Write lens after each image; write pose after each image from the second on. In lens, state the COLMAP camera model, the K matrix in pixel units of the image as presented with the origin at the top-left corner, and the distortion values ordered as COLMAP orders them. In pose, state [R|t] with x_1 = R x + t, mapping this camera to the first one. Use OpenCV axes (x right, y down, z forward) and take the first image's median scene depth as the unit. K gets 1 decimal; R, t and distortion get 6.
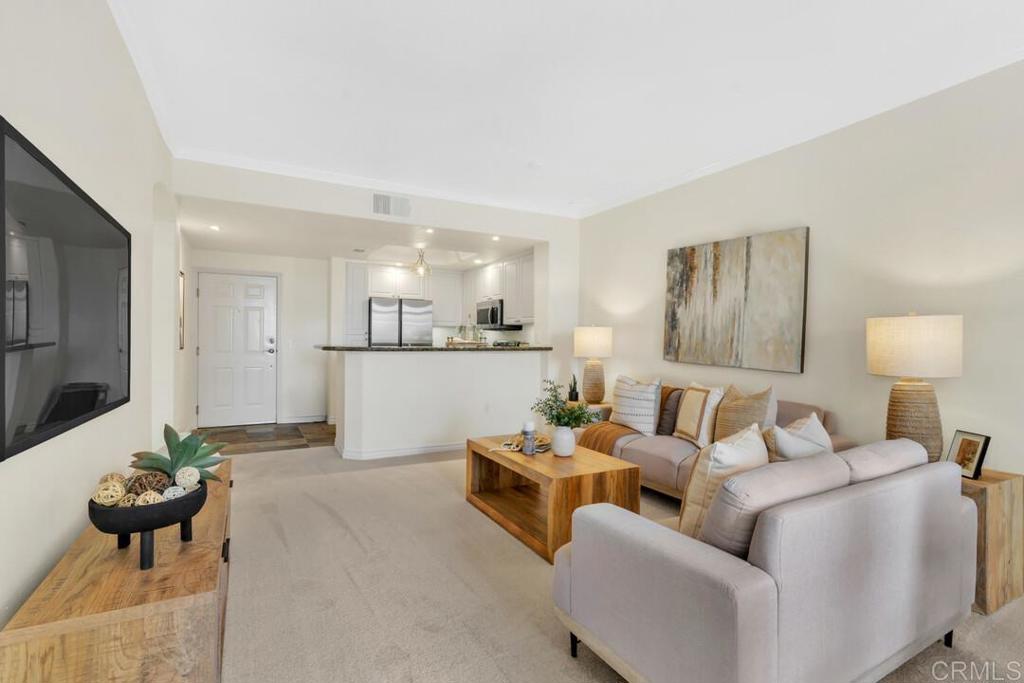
lens RADIAL K [[492.6, 0, 512.9], [0, 492.6, 343.6], [0, 0, 1]] dist [0.002185, -0.000875]
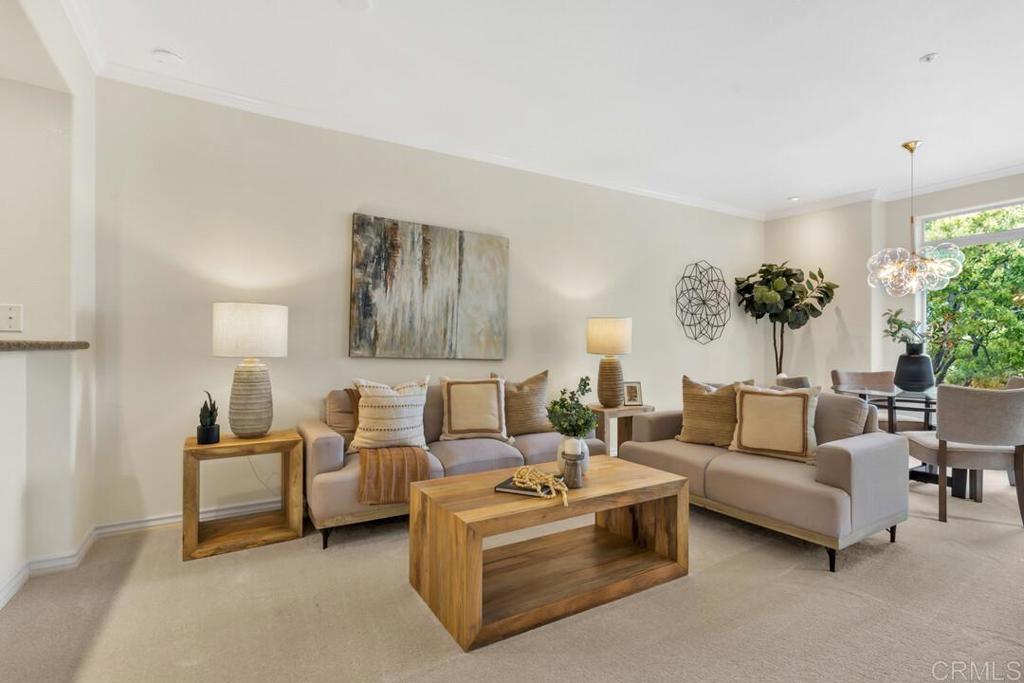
lens RADIAL K [[492.6, 0, 515.5], [0, 492.6, 340.2], [0, 0, 1]] dist [0.002185, -0.000875]
pose [[-0.047897, -0.001184, 0.998852, -0.480930], [0.005079, 0.999986, 0.001429, 0.009028], [-0.998839, 0.005141, -0.047891, 0.808871]]
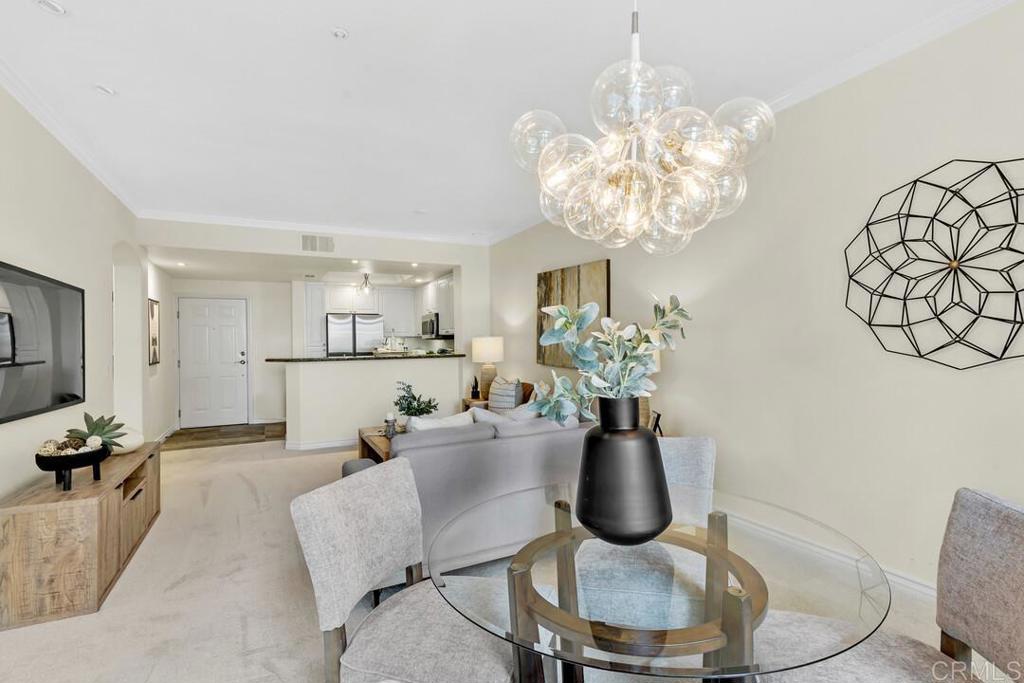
lens RADIAL K [[492.6, 0, 514.4], [0, 492.6, 342.9], [0, 0, 1]] dist [0.002185, -0.000875]
pose [[0.999218, -0.024310, -0.031195, 0.299810], [0.024057, 0.999675, -0.008476, -0.008924], [0.031391, 0.007719, 0.999477, -0.235440]]
